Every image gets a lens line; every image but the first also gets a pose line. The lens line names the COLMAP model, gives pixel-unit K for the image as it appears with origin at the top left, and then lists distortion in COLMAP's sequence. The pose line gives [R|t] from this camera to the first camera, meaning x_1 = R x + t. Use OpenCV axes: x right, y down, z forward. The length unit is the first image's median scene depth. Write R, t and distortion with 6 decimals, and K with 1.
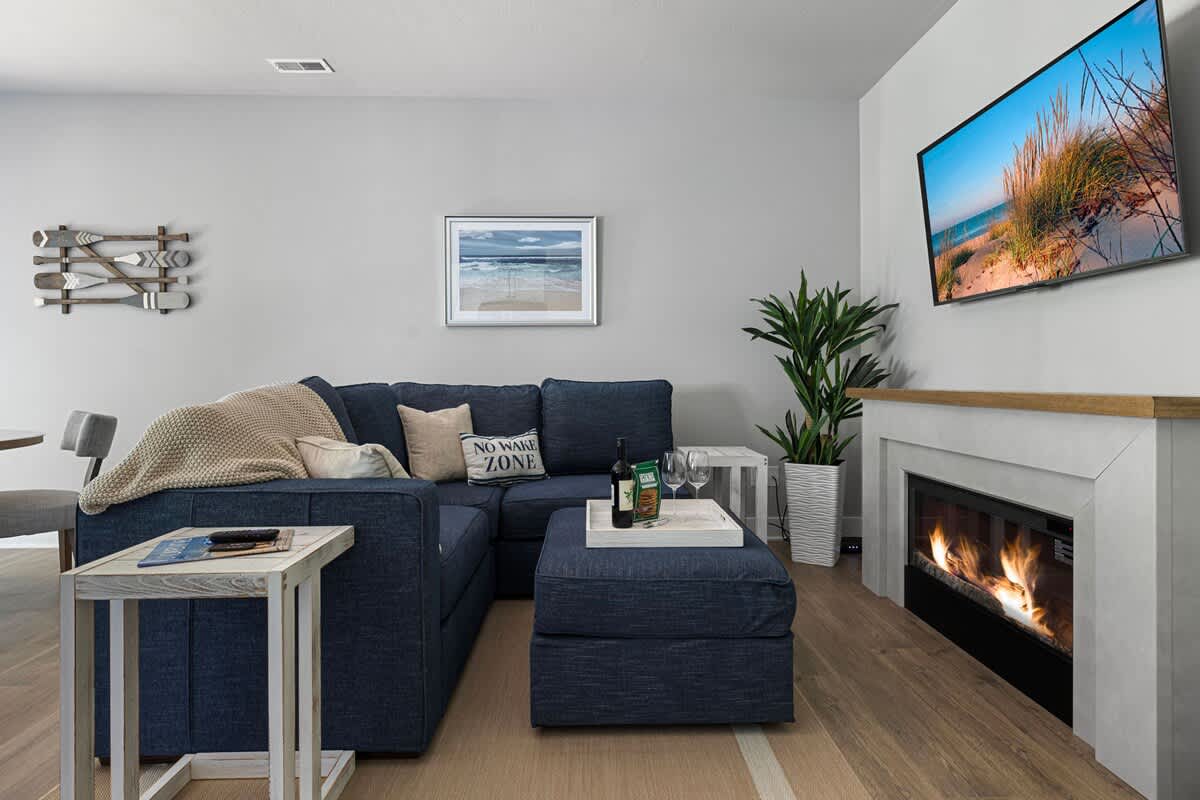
lens RADIAL K [[617.7, 0, 582.8], [0, 617.7, 379.0], [0, 0, 1]] dist [-0.002220, 0.002255]
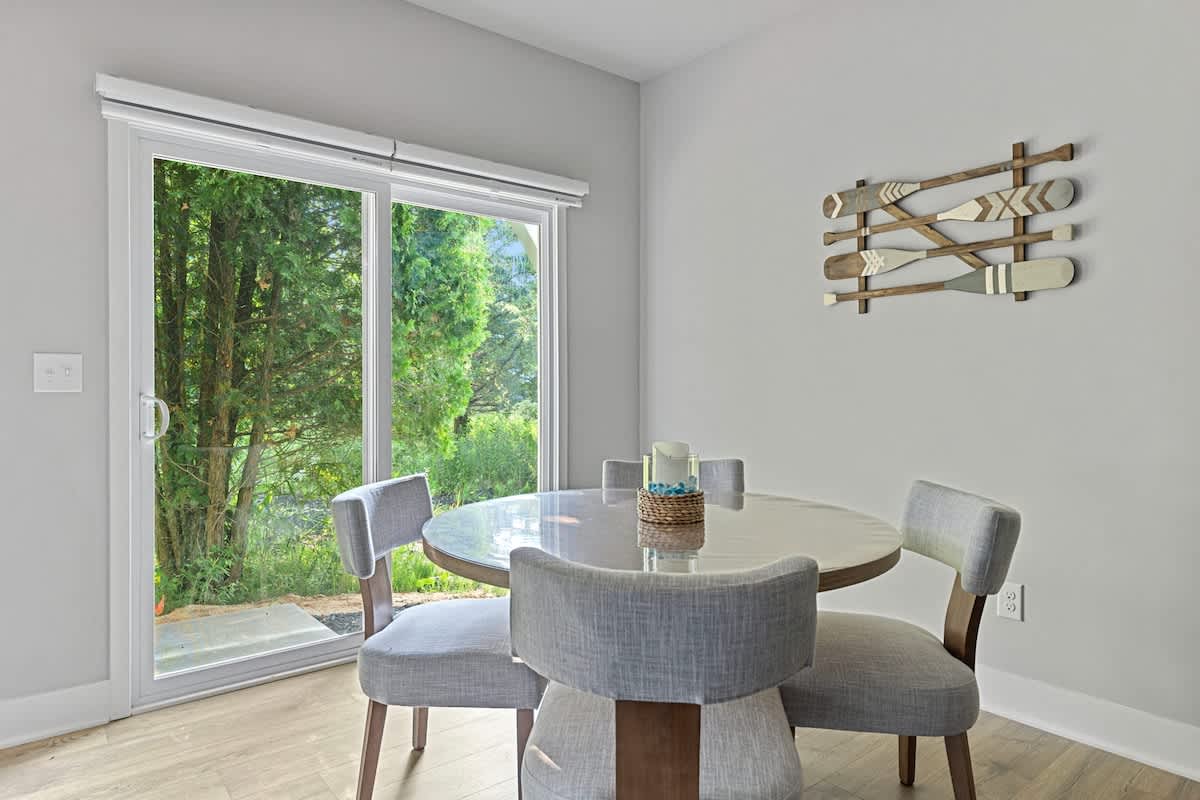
lens RADIAL K [[701.0, 0, 609.6], [0, 701.0, 390.9], [0, 0, 1]] dist [0.000580, 0.002472]
pose [[0.621991, 0.011855, -0.782935, -0.439591], [-0.001734, 0.999904, 0.013763, -0.034379], [0.783023, -0.007203, 0.621951, 0.337128]]
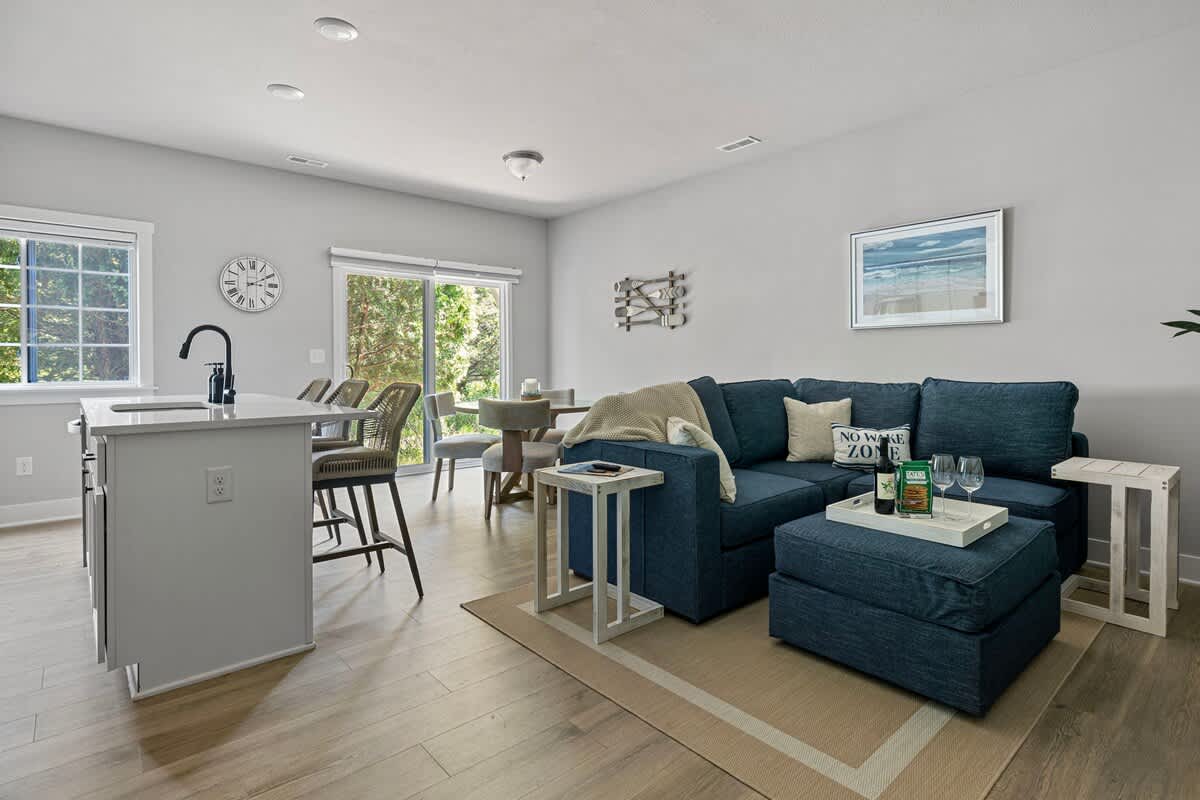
lens RADIAL K [[617.7, 0, 612.4], [0, 617.7, 358.0], [0, 0, 1]] dist [-0.002220, 0.002255]
pose [[0.646417, -0.002678, -0.762980, 0.403477], [0.002276, 0.999996, -0.001582, -0.034447], [0.762981, -0.000714, 0.646421, -0.094180]]
